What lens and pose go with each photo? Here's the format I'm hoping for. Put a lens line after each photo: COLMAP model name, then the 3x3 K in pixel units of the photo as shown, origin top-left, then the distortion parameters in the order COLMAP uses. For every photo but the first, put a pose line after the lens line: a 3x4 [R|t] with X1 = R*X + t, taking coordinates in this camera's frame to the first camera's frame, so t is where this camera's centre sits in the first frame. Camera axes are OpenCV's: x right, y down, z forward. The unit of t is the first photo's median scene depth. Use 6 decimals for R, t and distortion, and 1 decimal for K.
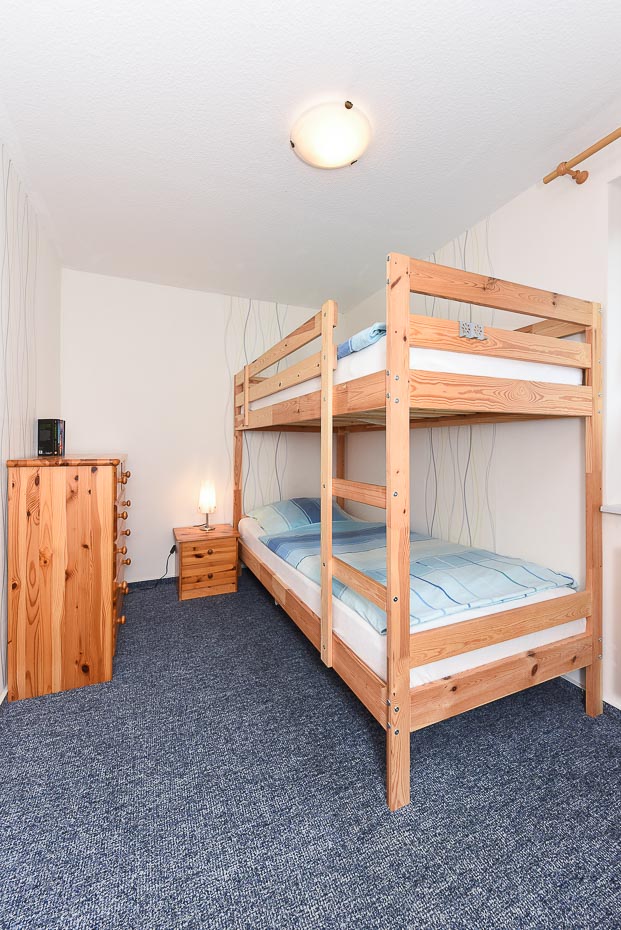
lens RADIAL K [[383.7, 0, 314.3], [0, 383.7, 450.3], [0, 0, 1]] dist [0.000820, -0.001144]
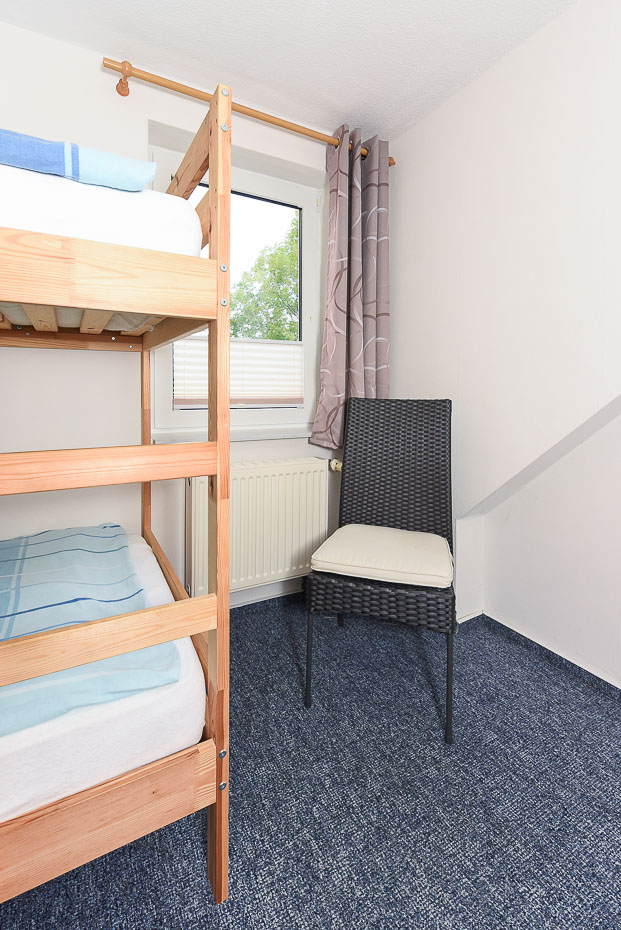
lens RADIAL K [[402.3, 0, 337.2], [0, 402.3, 411.0], [0, 0, 1]] dist [-0.001256, -0.000510]
pose [[-0.097263, -0.051005, 0.993951, -0.416639], [-0.004529, 0.998698, 0.050806, 0.000529], [-0.995248, 0.000440, -0.097368, 0.709286]]
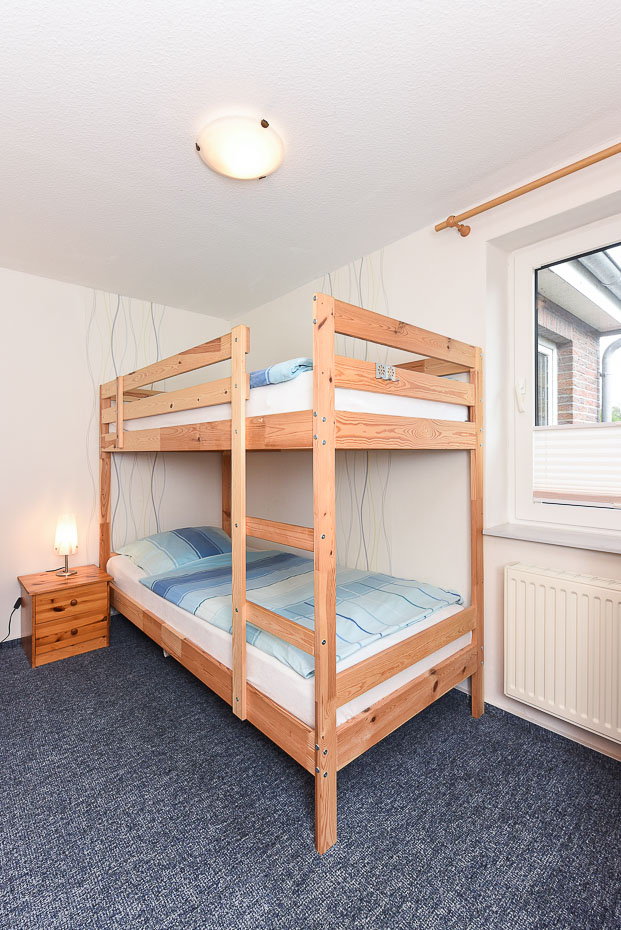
lens RADIAL K [[425.8, 0, 306.6], [0, 425.8, 459.7], [0, 0, 1]] dist [-0.003431, -0.001984]
pose [[0.952112, -0.006753, 0.305675, -0.132890], [0.006287, 0.999977, 0.002510, -0.070520], [-0.305685, -0.000468, 0.952133, -0.028503]]
